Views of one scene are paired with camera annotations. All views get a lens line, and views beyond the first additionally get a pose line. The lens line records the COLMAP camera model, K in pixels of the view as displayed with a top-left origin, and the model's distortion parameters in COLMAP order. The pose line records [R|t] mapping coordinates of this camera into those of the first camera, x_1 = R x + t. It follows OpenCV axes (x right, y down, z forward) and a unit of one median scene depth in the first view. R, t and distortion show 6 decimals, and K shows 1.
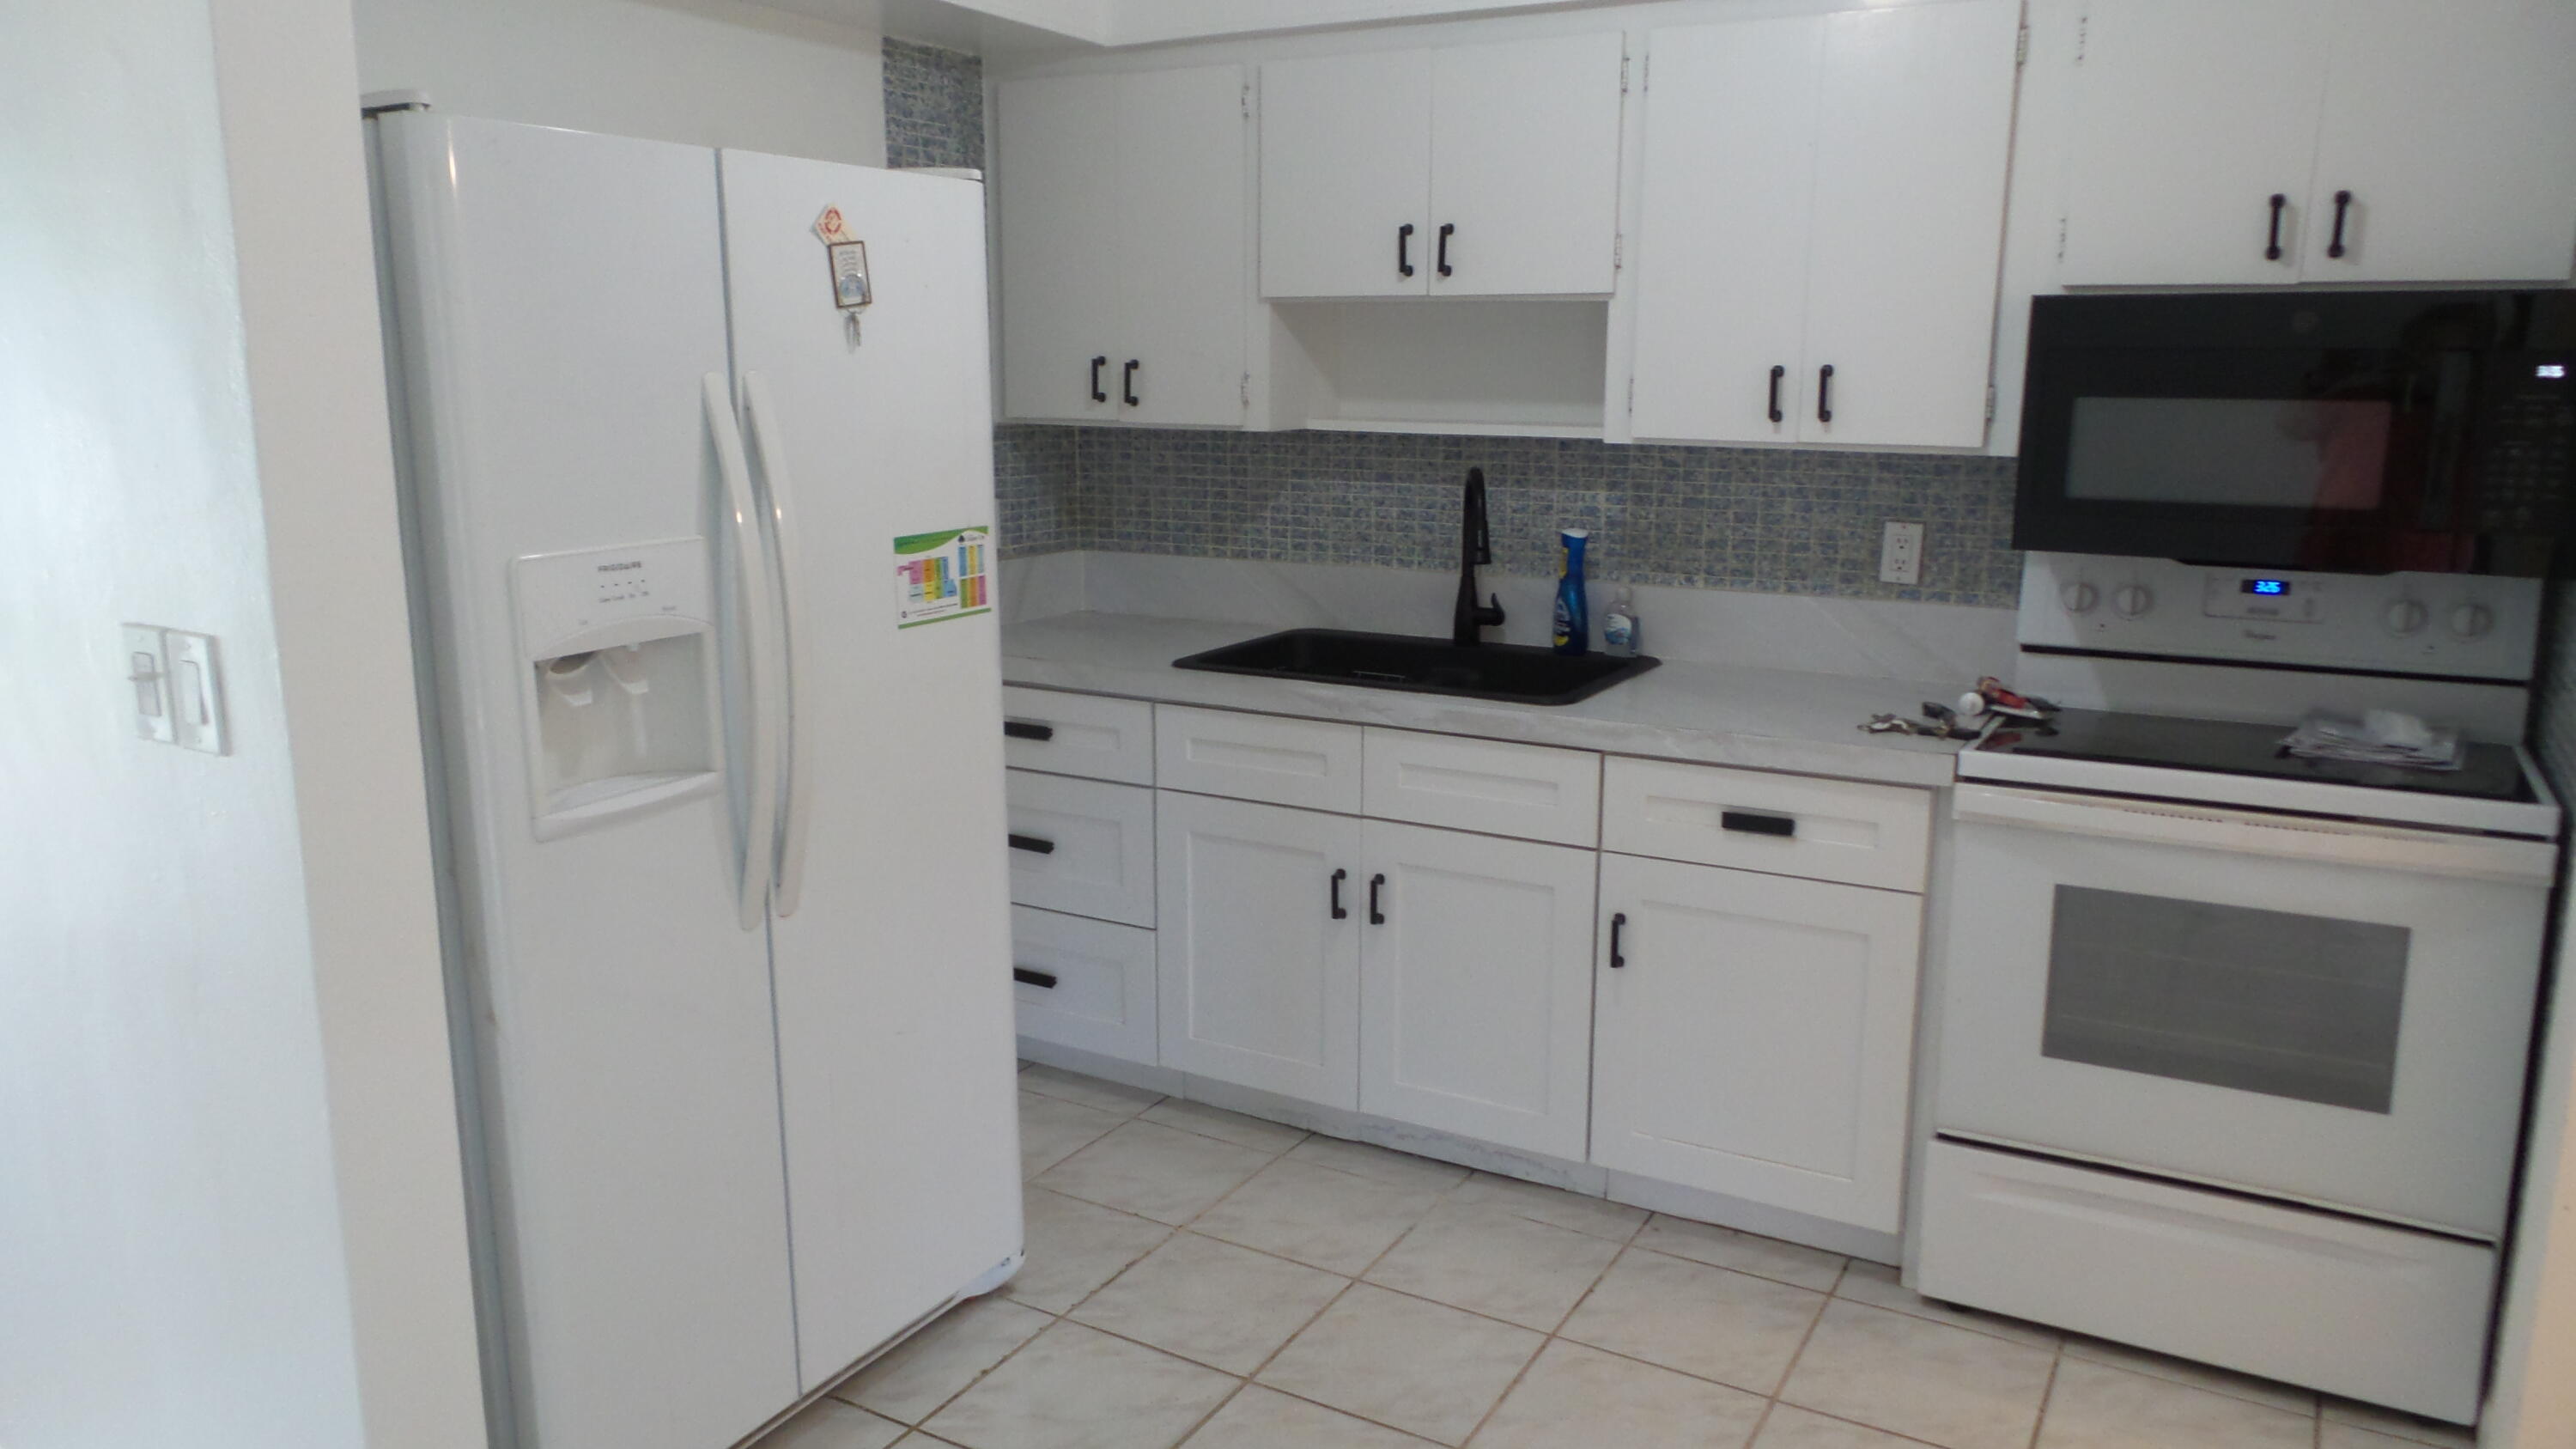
lens RADIAL K [[1771.4, 0, 1289.5], [0, 1771.4, 726.3], [0, 0, 1]] dist [-0.001088, 0.007858]
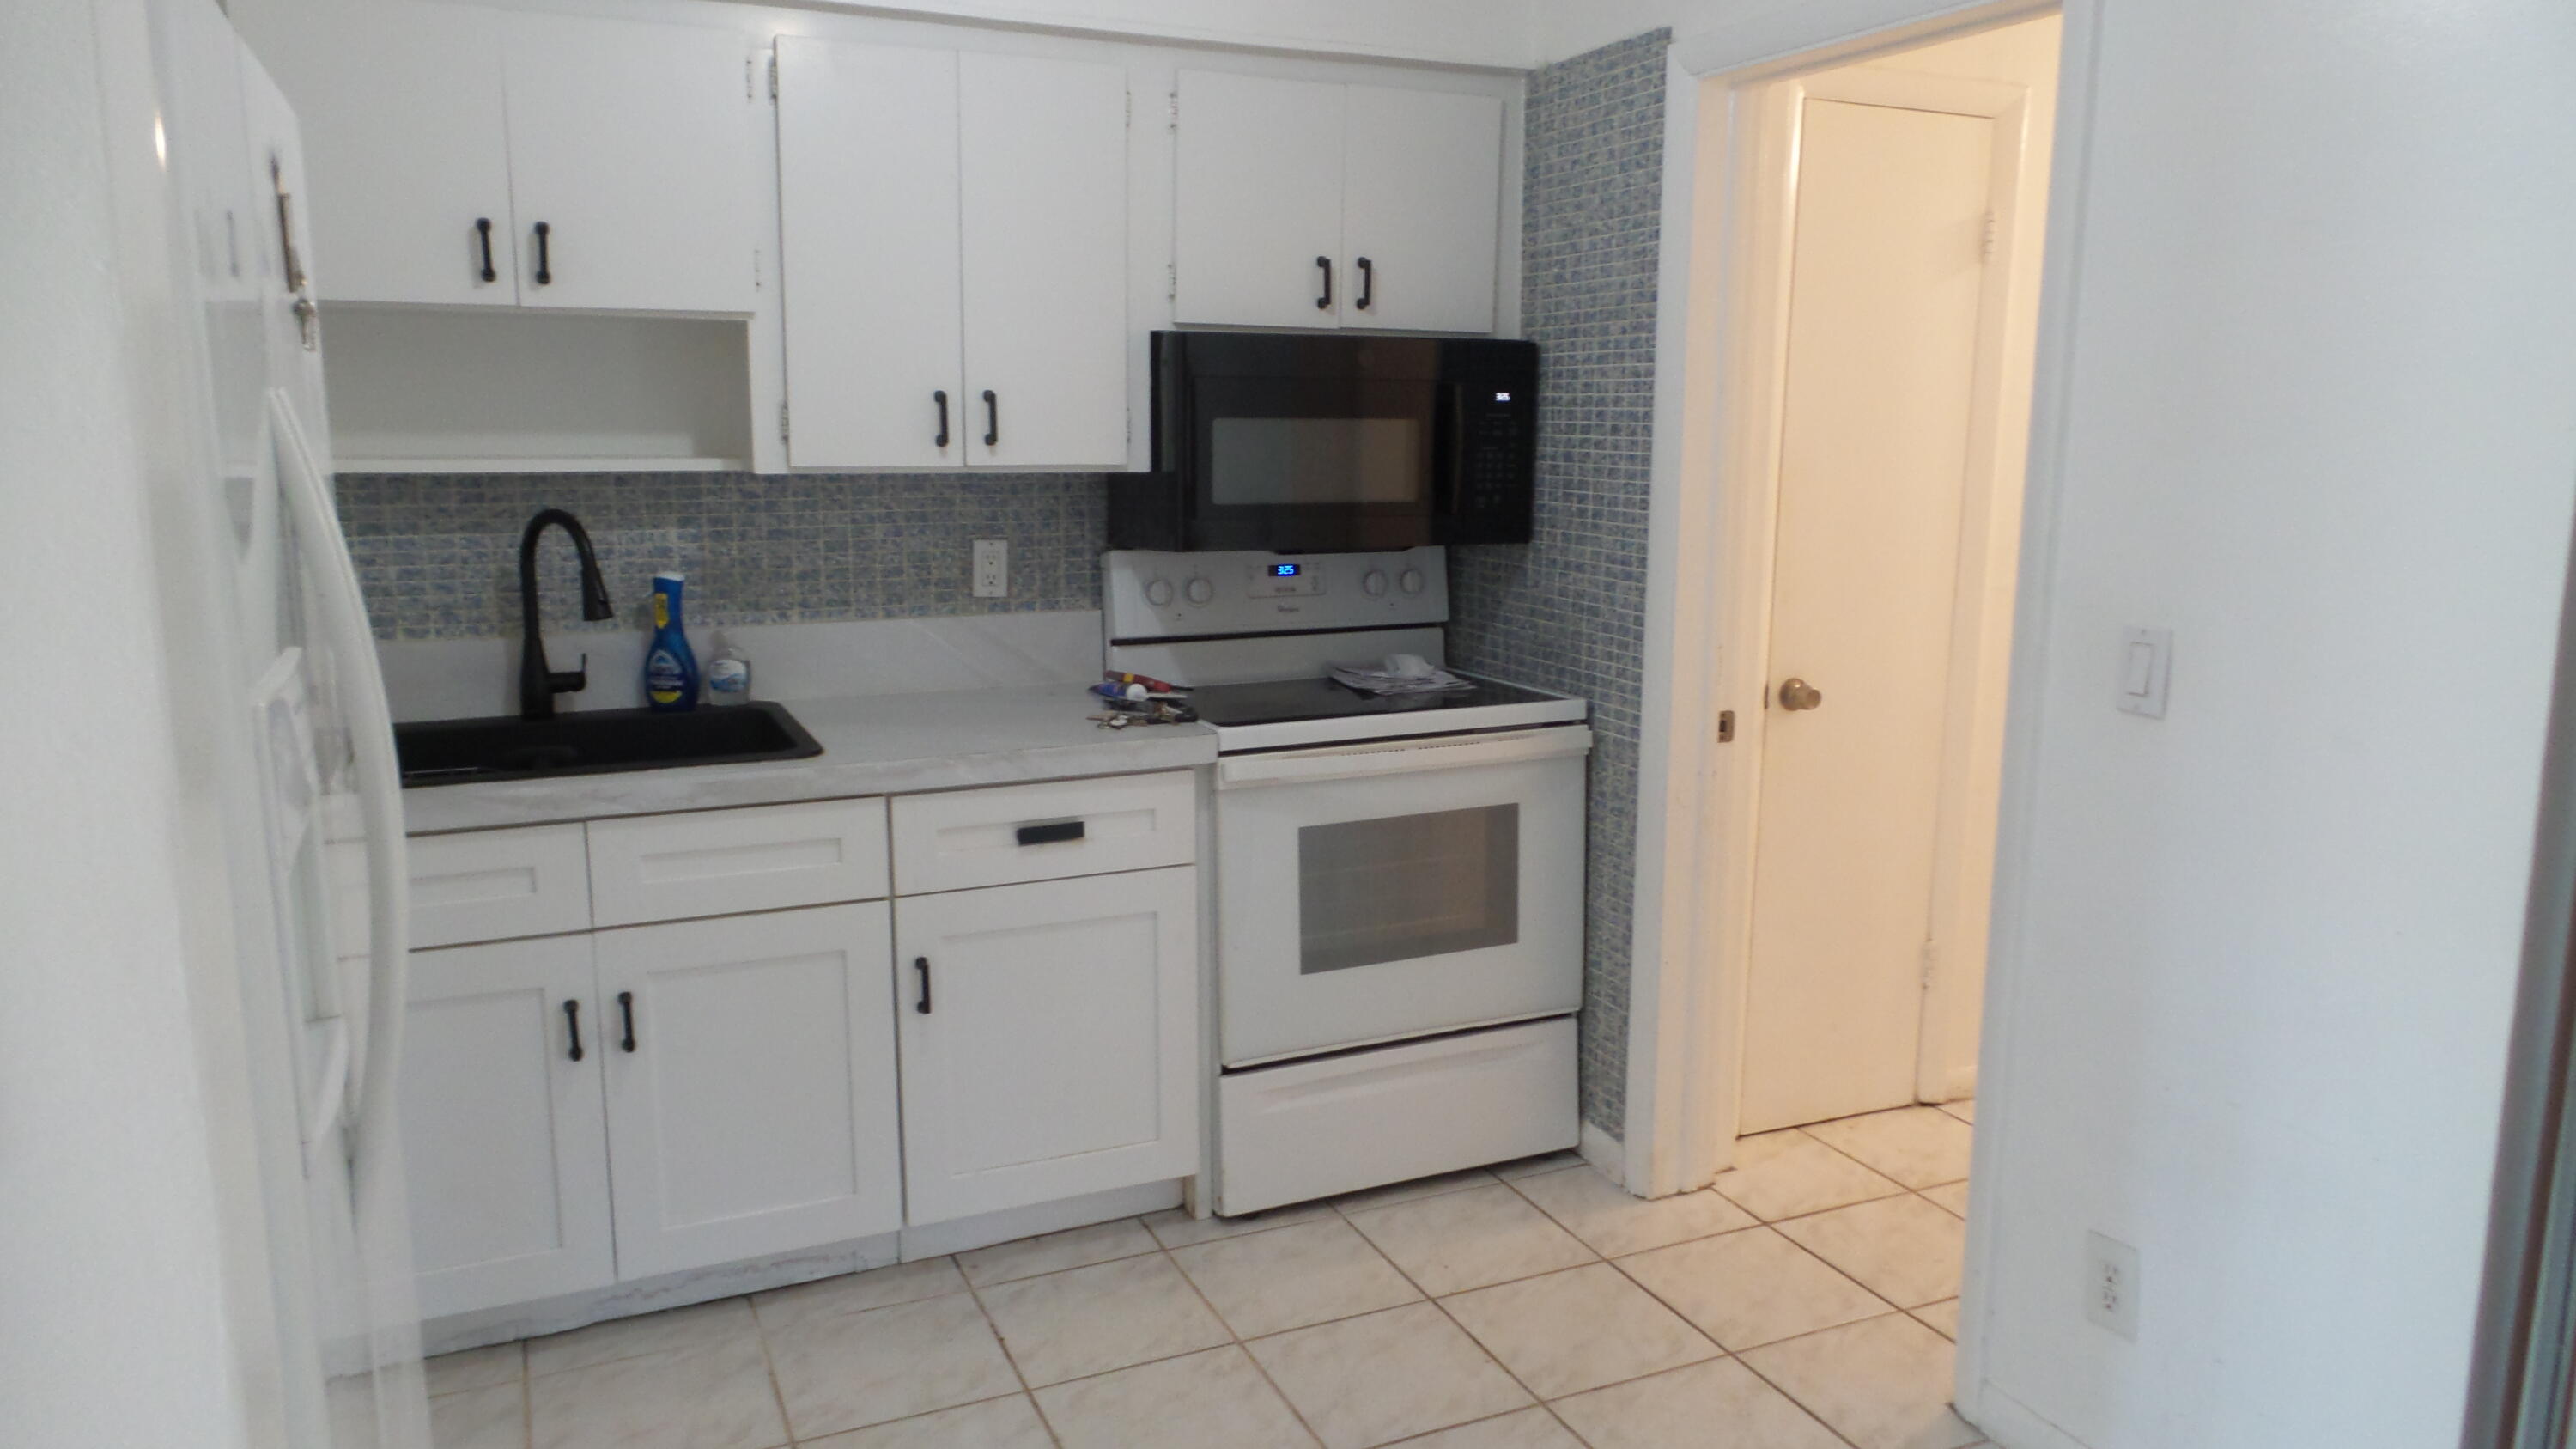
lens RADIAL K [[1771.4, 0, 1286.7], [0, 1771.4, 725.7], [0, 0, 1]] dist [-0.001088, 0.007858]
pose [[0.593532, -0.145474, 0.791554, -0.431166], [0.159976, 0.985227, 0.061113, -0.044679], [-0.788751, 0.090357, 0.608036, 0.241888]]
